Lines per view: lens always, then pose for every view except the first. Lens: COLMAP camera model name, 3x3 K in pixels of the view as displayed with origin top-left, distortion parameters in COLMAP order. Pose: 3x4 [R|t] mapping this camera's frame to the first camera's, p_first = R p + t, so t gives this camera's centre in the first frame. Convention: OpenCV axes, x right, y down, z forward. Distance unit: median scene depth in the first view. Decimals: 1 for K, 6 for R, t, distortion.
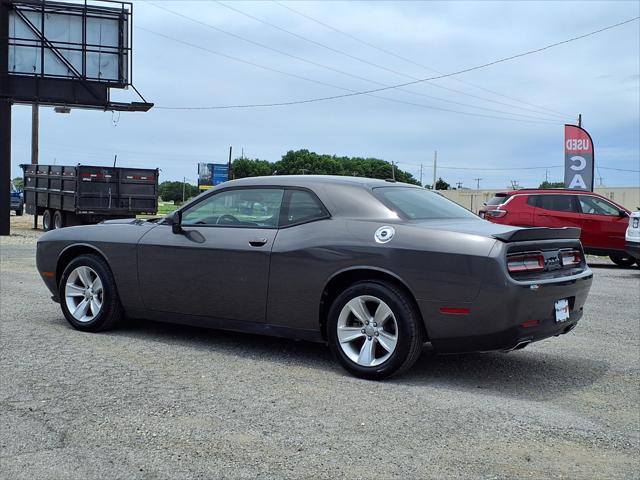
lens RADIAL K [[832.1, 0, 323.6], [0, 832.1, 243.5], [0, 0, 1]] dist [0.080675, 0.000000]
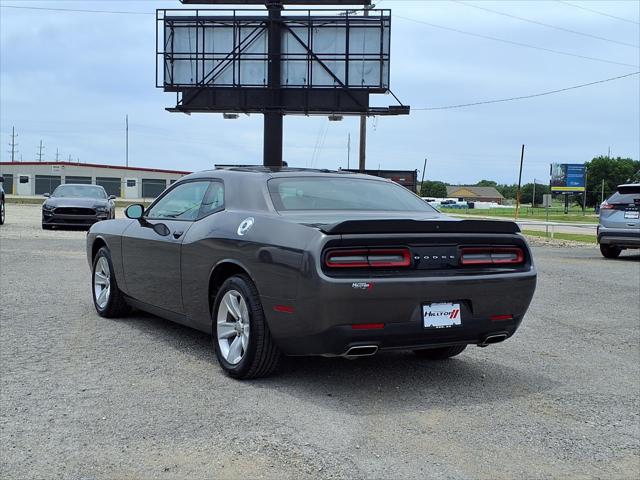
lens RADIAL K [[832.1, 0, 318.5], [0, 832.1, 240.4], [0, 0, 1]] dist [0.080675, 0.000000]
pose [[0.904945, 0.009004, -0.425434, 0.131078], [-0.012184, 0.999914, -0.004755, 0.002134], [0.425355, 0.009487, 0.904977, 0.041632]]
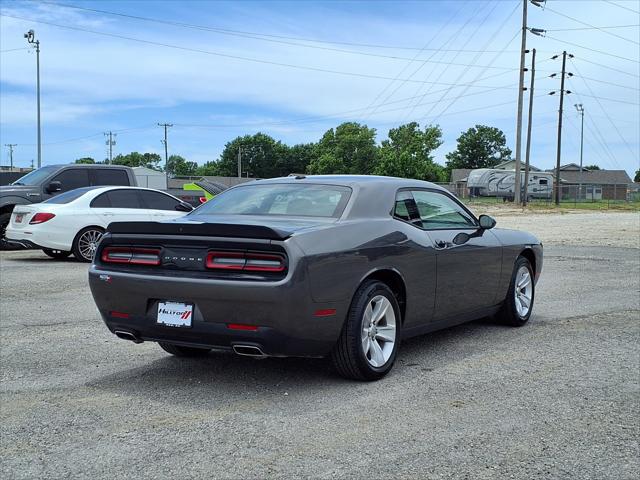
lens RADIAL K [[832.1, 0, 323.7], [0, 832.1, 243.6], [0, 0, 1]] dist [0.080675, 0.000000]
pose [[0.033342, 0.017074, -0.999298, 0.289463], [-0.047720, 0.998741, 0.015472, -0.004123], [0.998304, 0.047170, 0.034115, 0.276284]]
